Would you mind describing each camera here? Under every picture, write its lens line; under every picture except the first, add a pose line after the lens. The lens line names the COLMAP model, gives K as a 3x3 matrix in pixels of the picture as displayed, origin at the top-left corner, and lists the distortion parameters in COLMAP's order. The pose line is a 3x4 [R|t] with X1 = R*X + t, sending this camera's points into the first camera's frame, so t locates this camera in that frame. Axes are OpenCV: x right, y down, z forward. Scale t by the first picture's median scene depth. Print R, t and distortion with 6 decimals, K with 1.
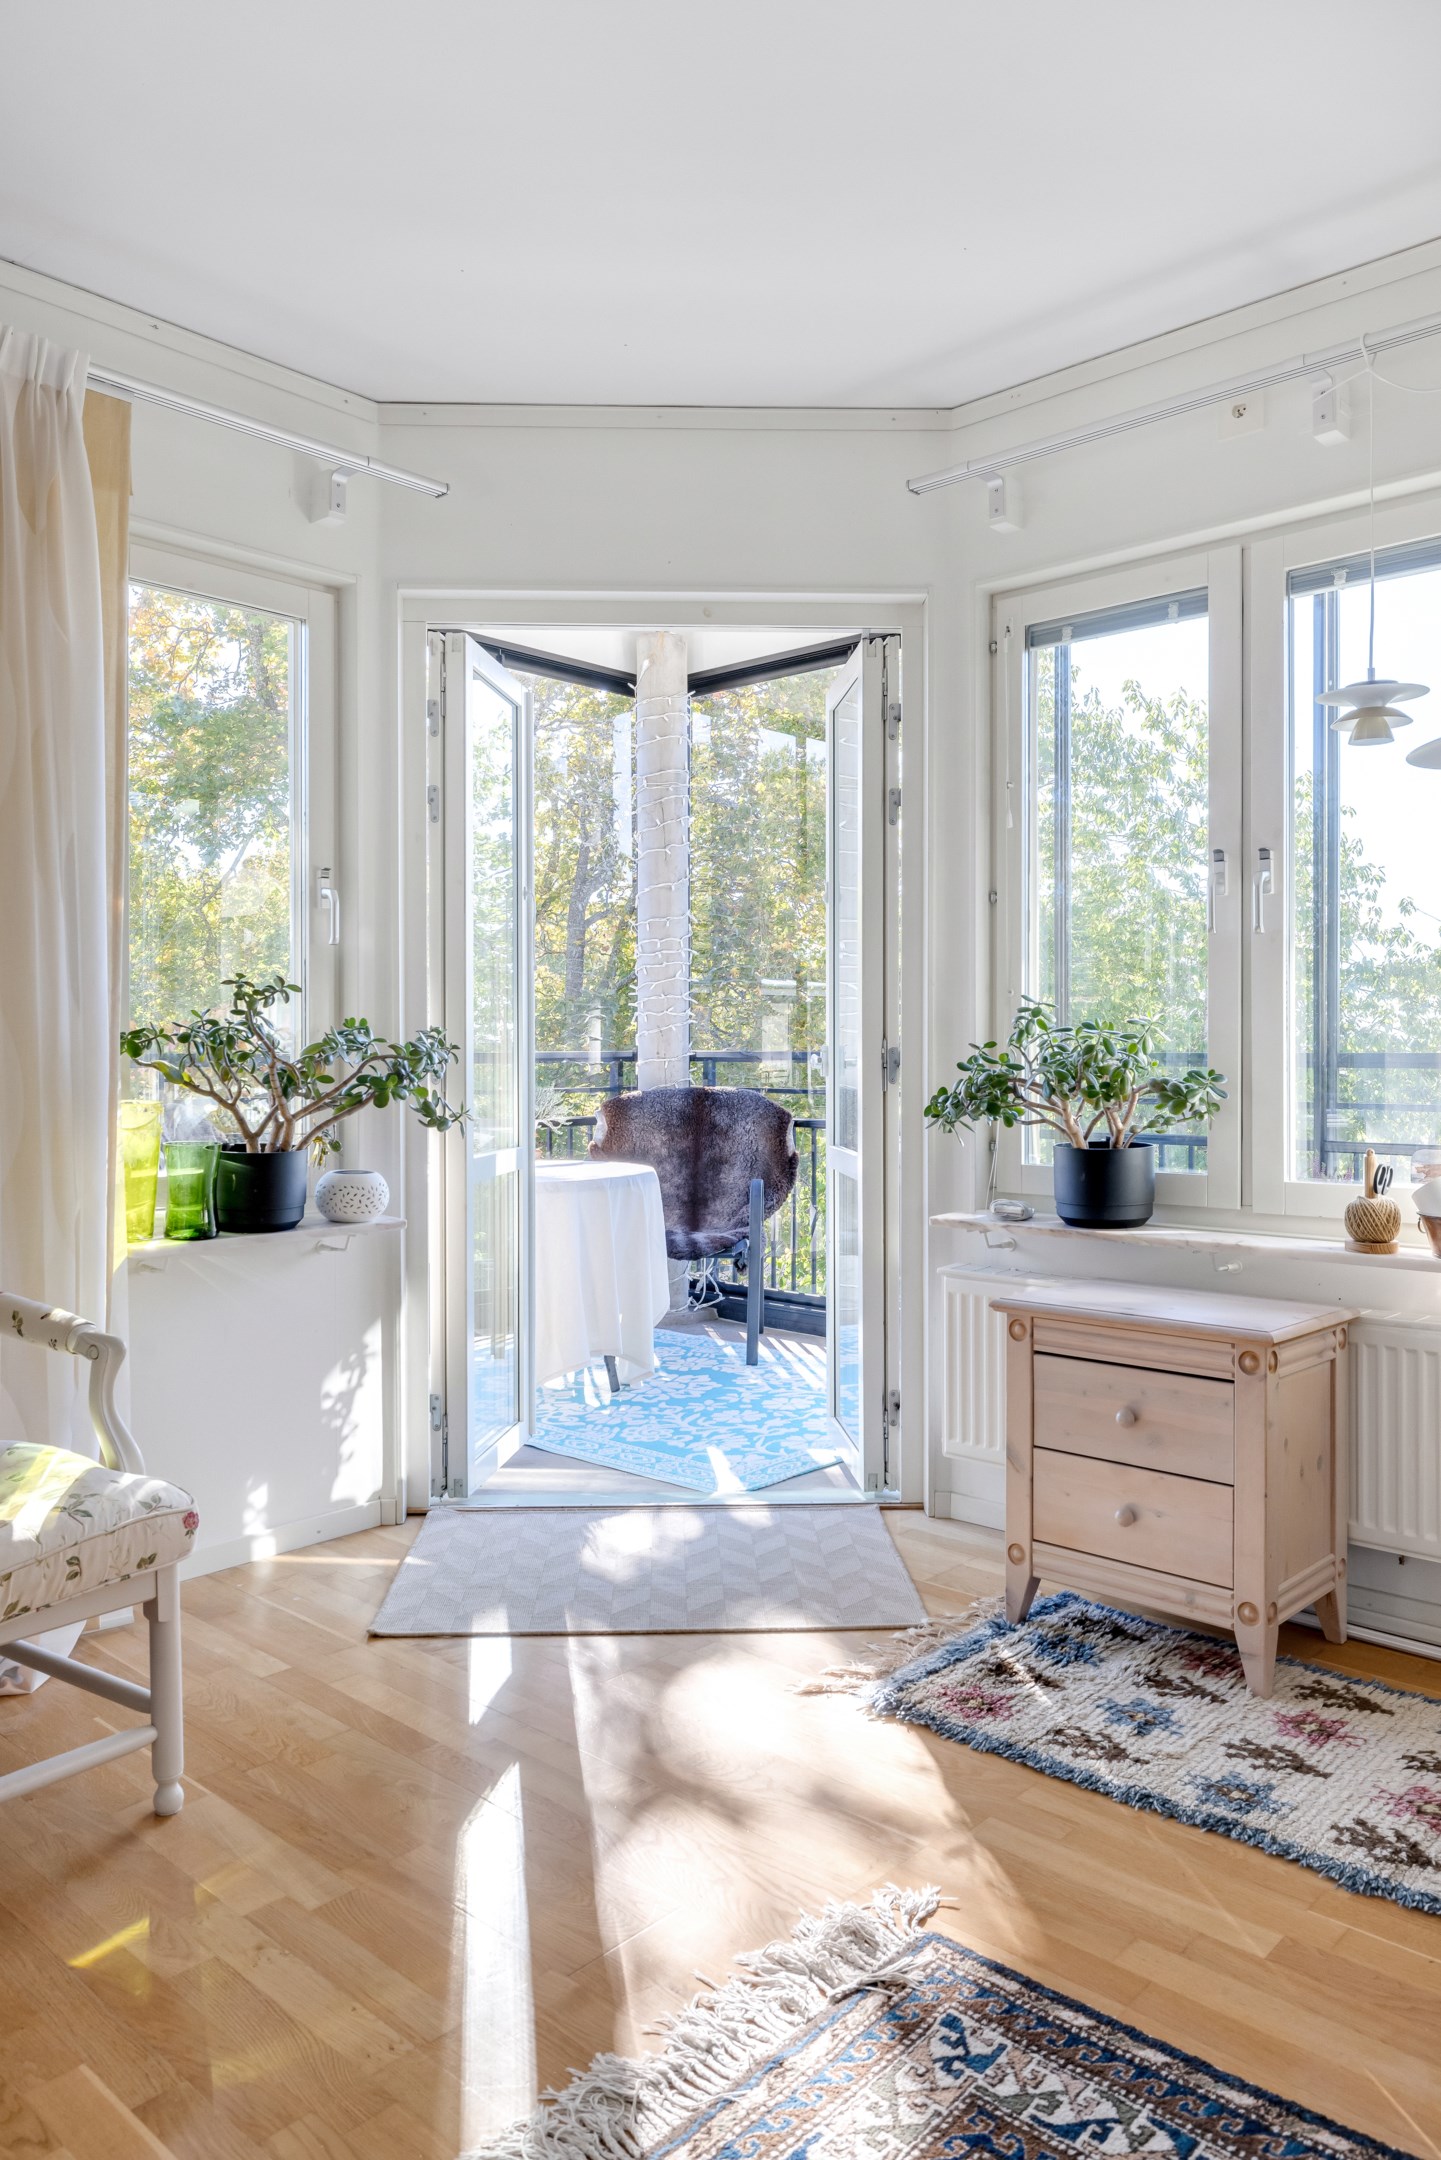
lens RADIAL K [[1447.5, 0, 643.3], [0, 1447.5, 1062.1], [0, 0, 1]] dist [0.000109, 0.001176]
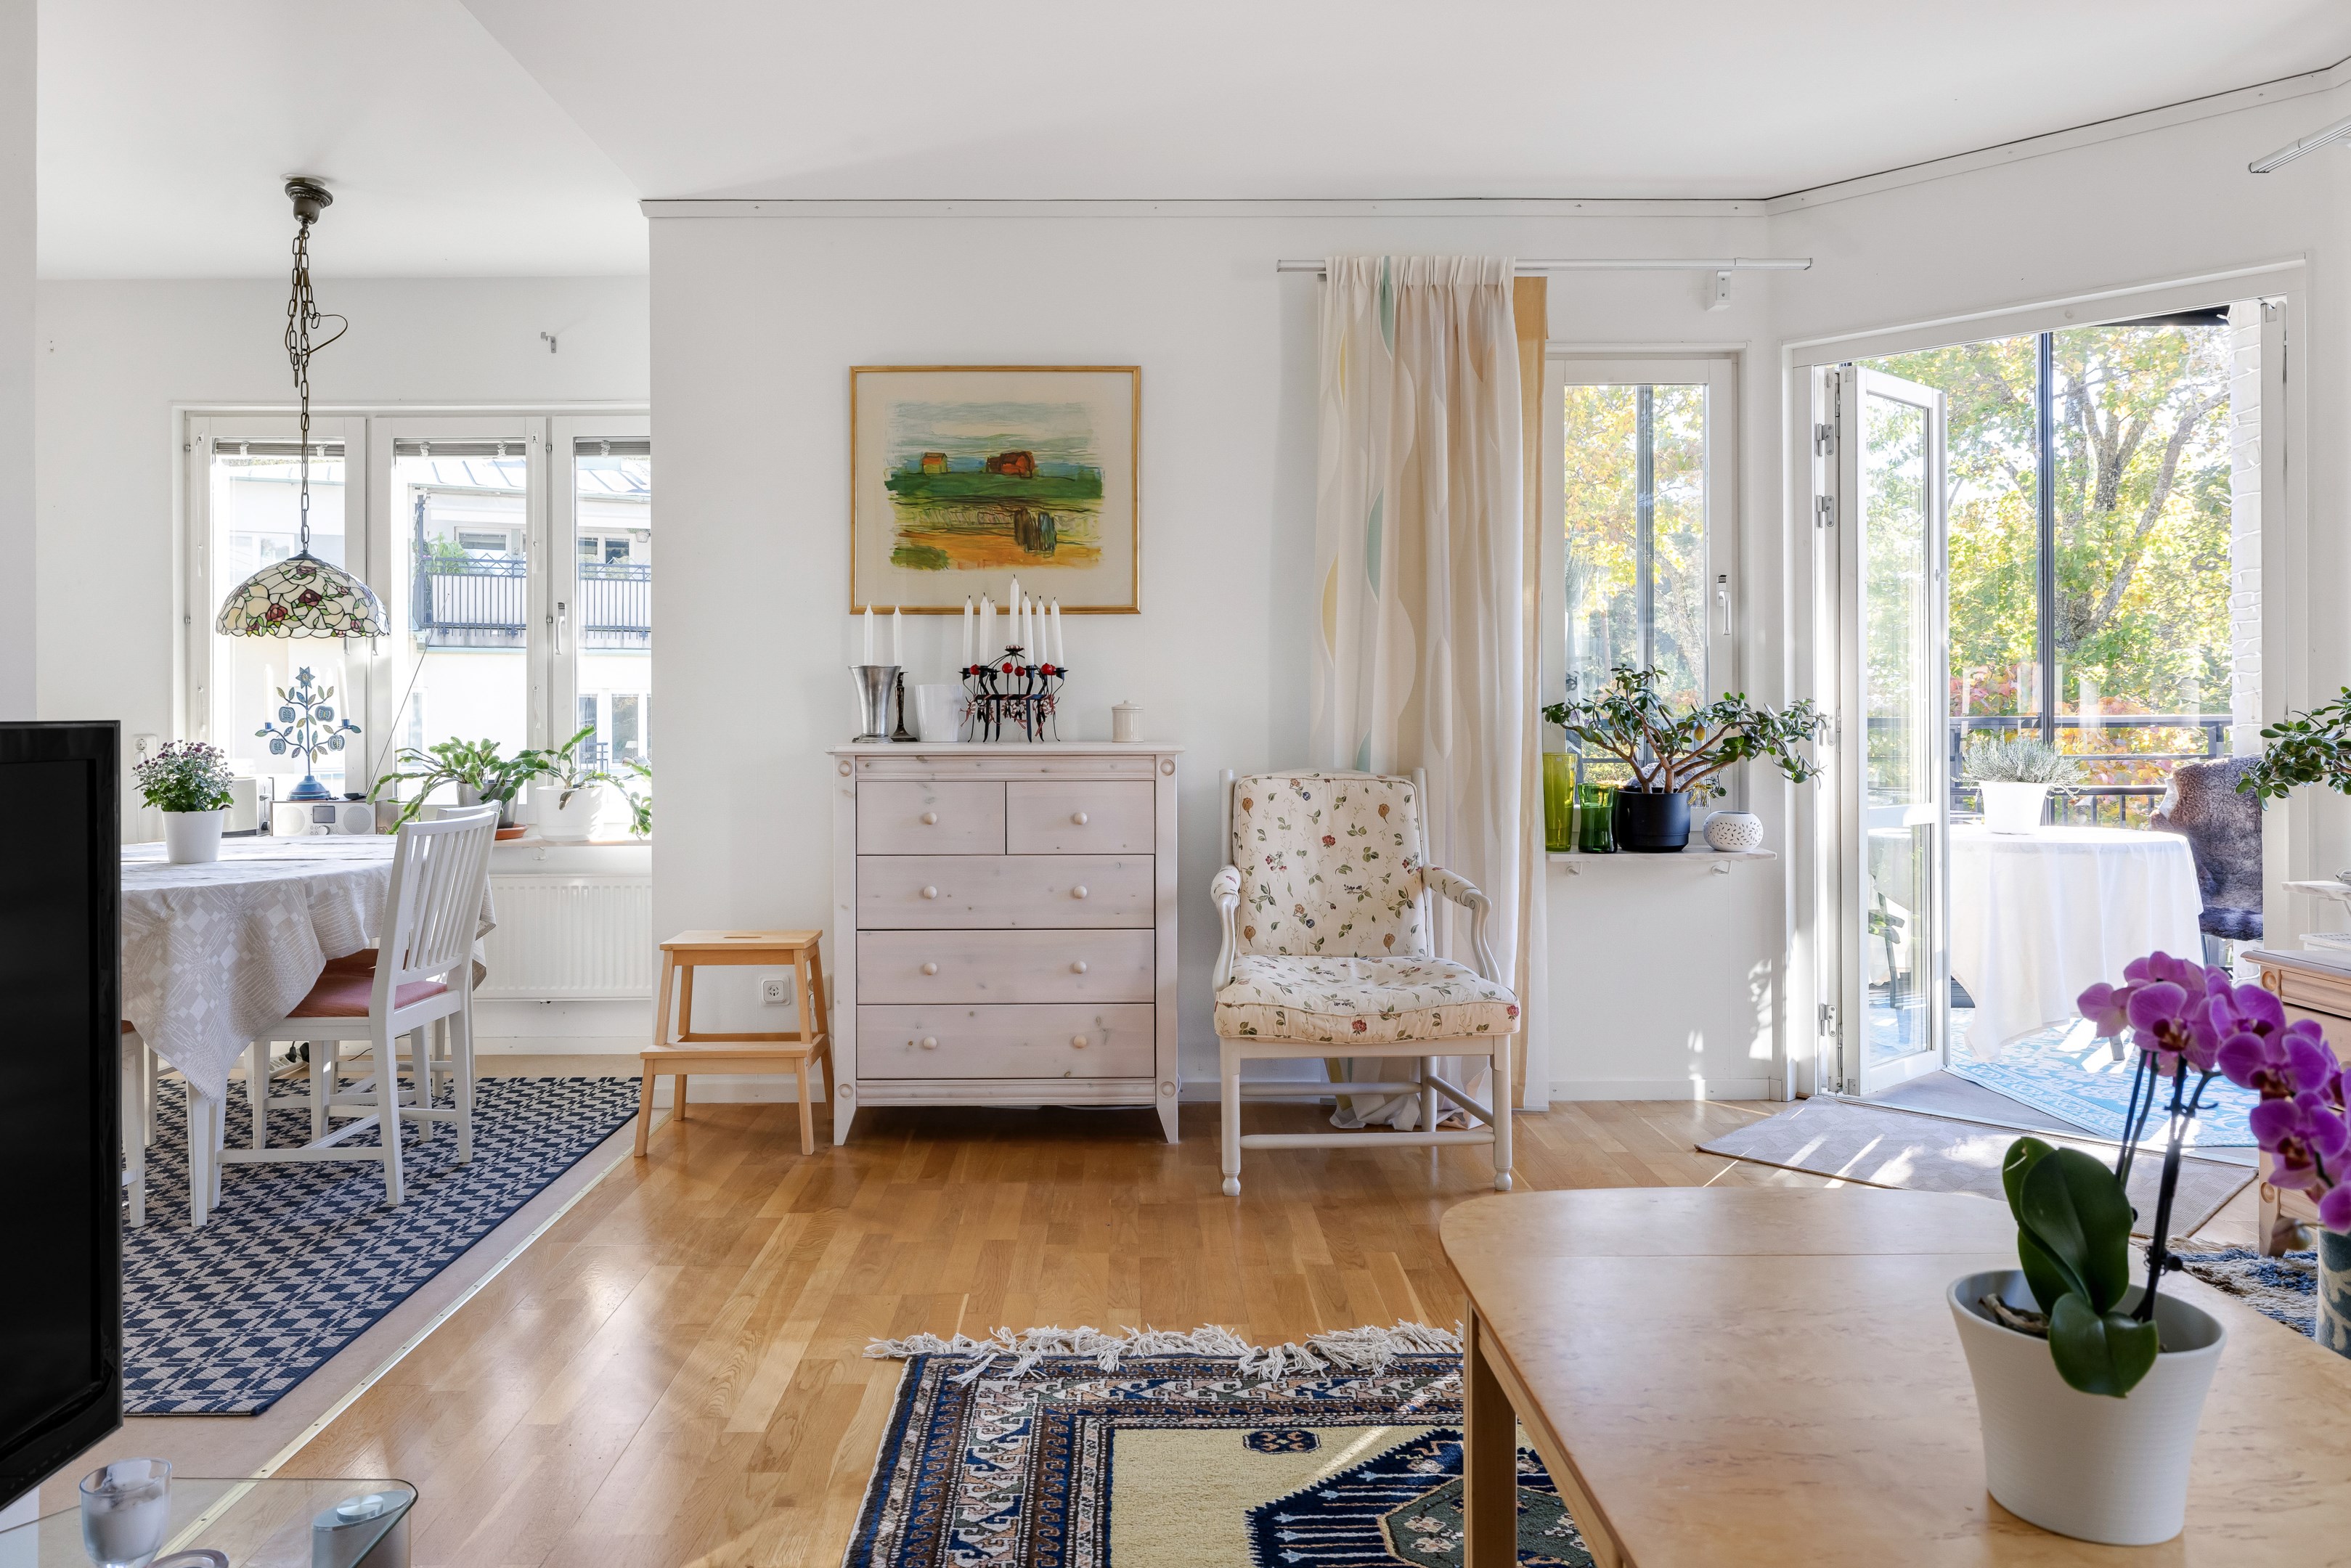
lens RADIAL K [[1615.2, 0, 1145.5], [0, 1615.2, 711.5], [0, 0, 1]] dist [-0.008658, 0.002697]
pose [[0.688465, -0.002874, -0.725264, 0.485690], [-0.002811, 0.999974, -0.006631, -0.002551], [0.725264, 0.006604, 0.688439, -0.367431]]
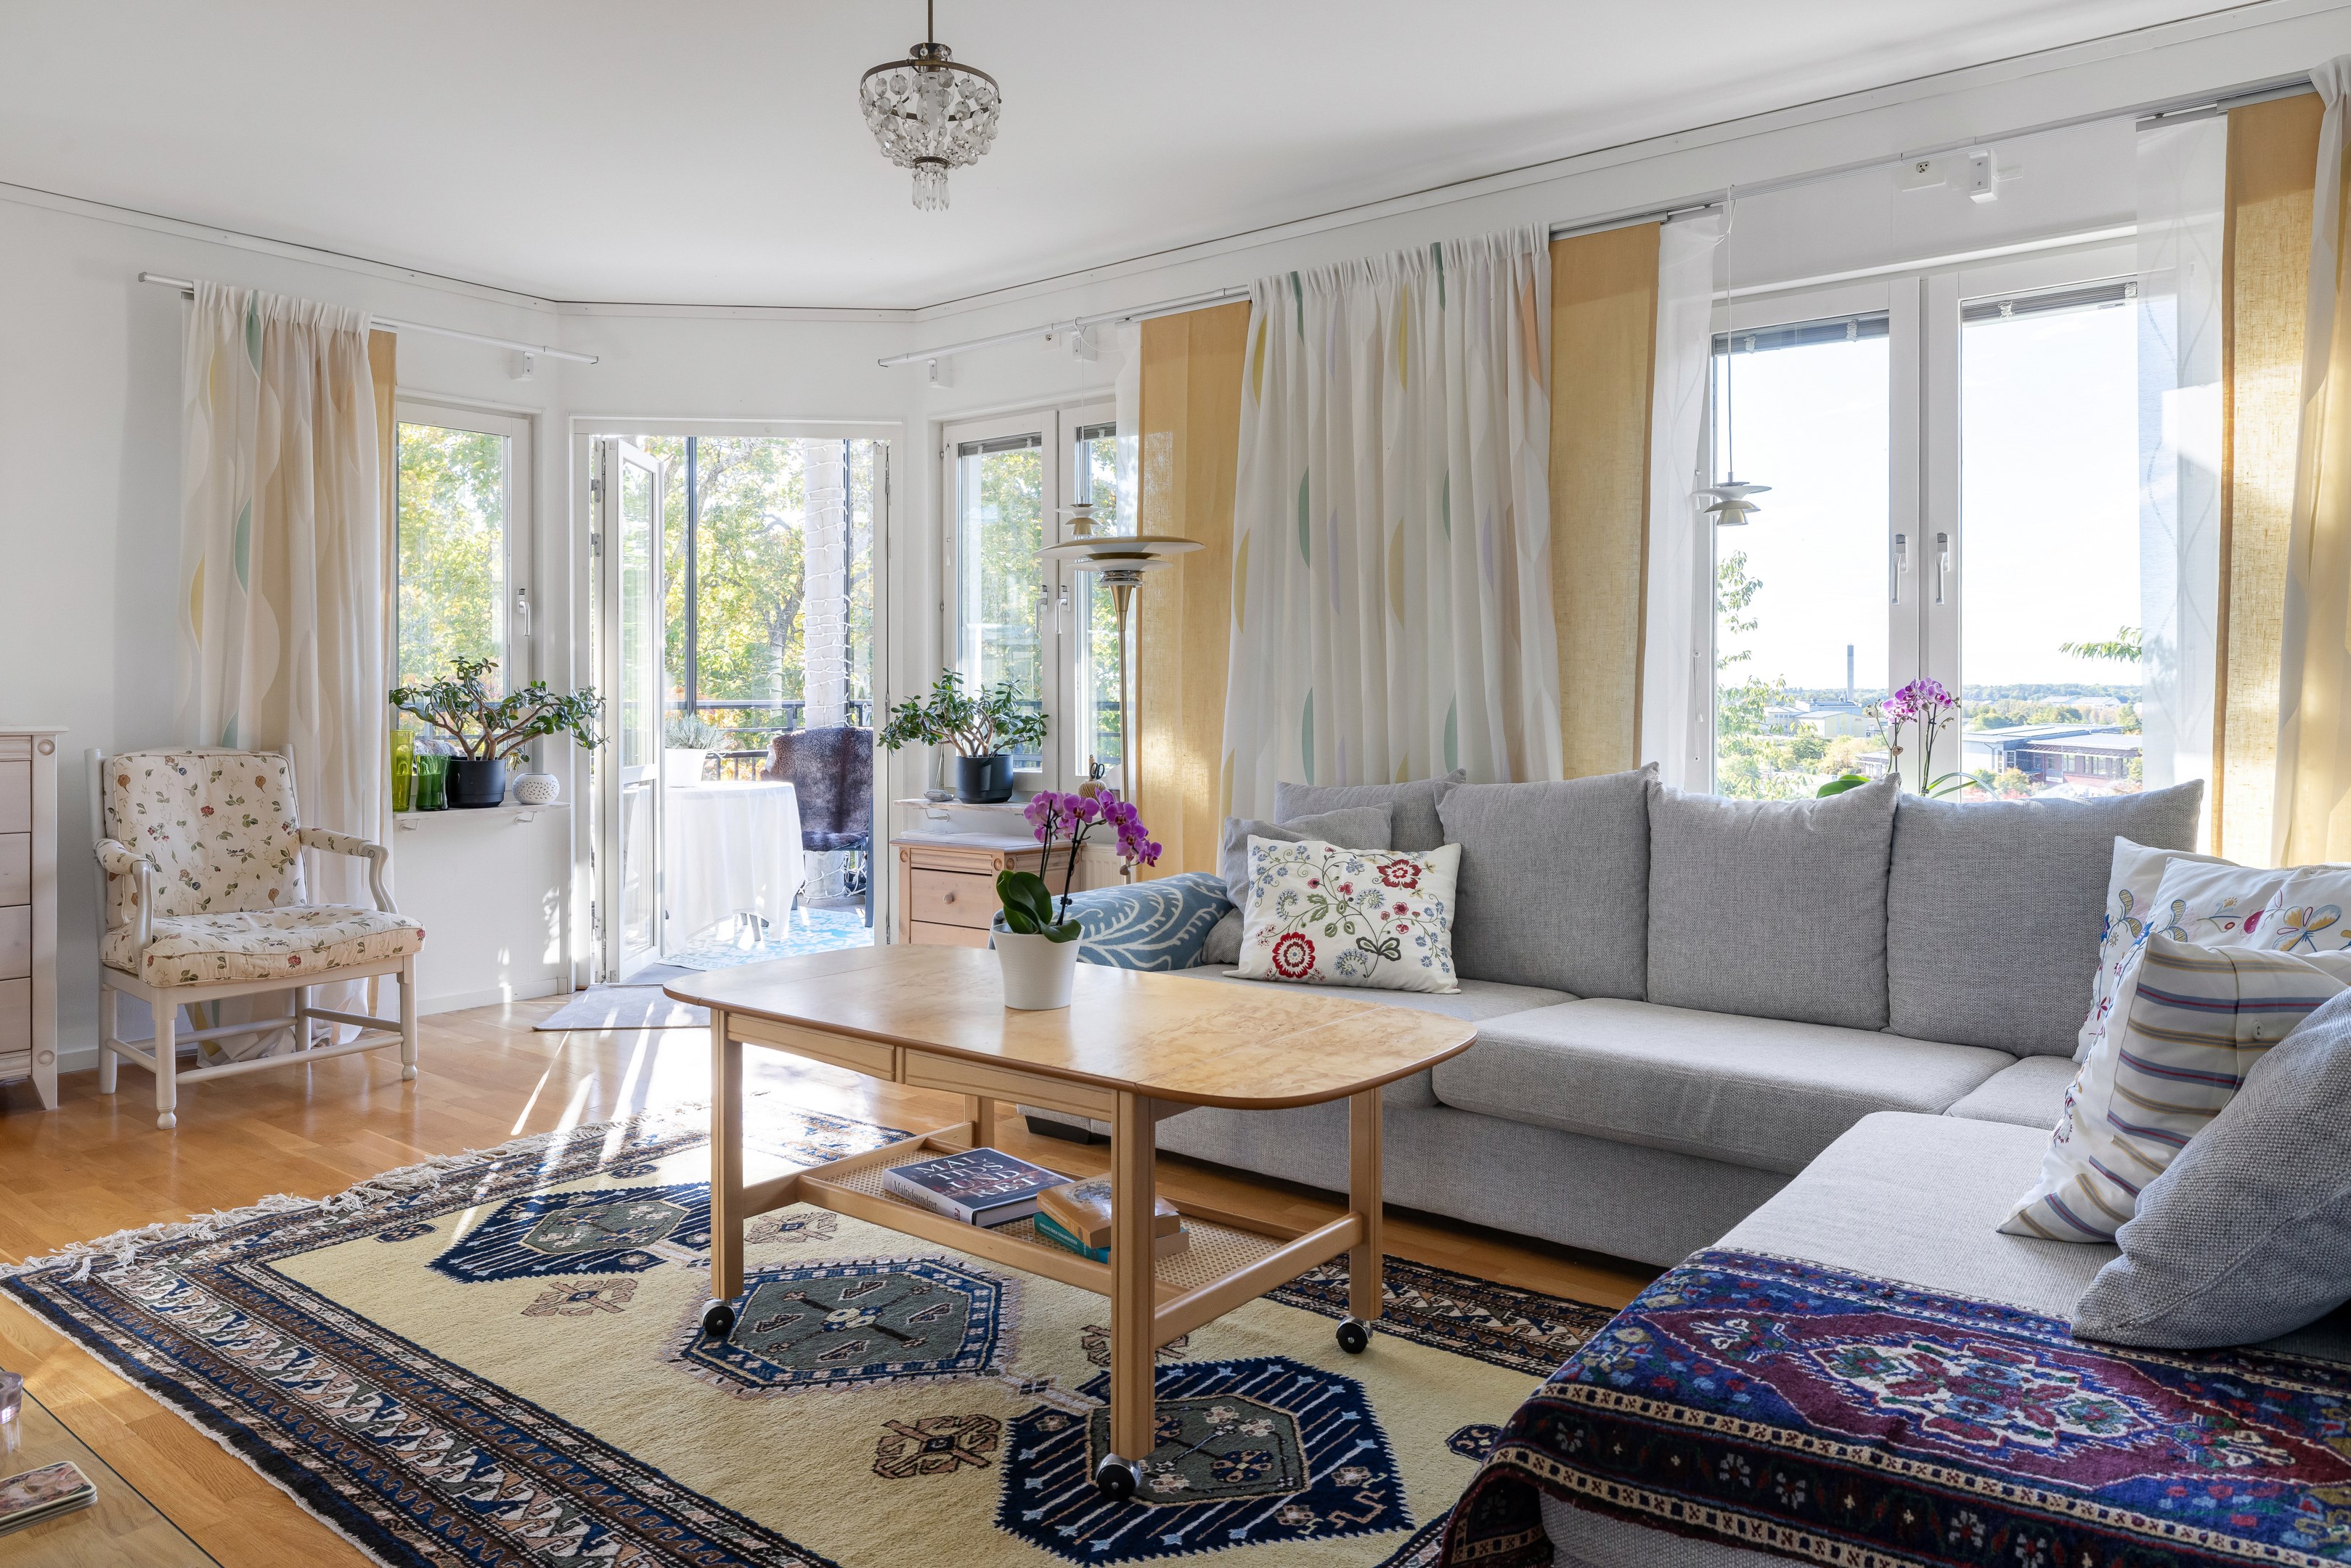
lens RADIAL K [[1615.2, 0, 1145.5], [0, 1615.2, 711.5], [0, 0, 1]] dist [-0.008658, 0.002697]
pose [[0.997074, 0.001061, 0.076438, 0.358340], [-0.001168, 0.999998, 0.001346, 0.001164], [-0.076437, -0.001431, 0.997073, -0.905733]]
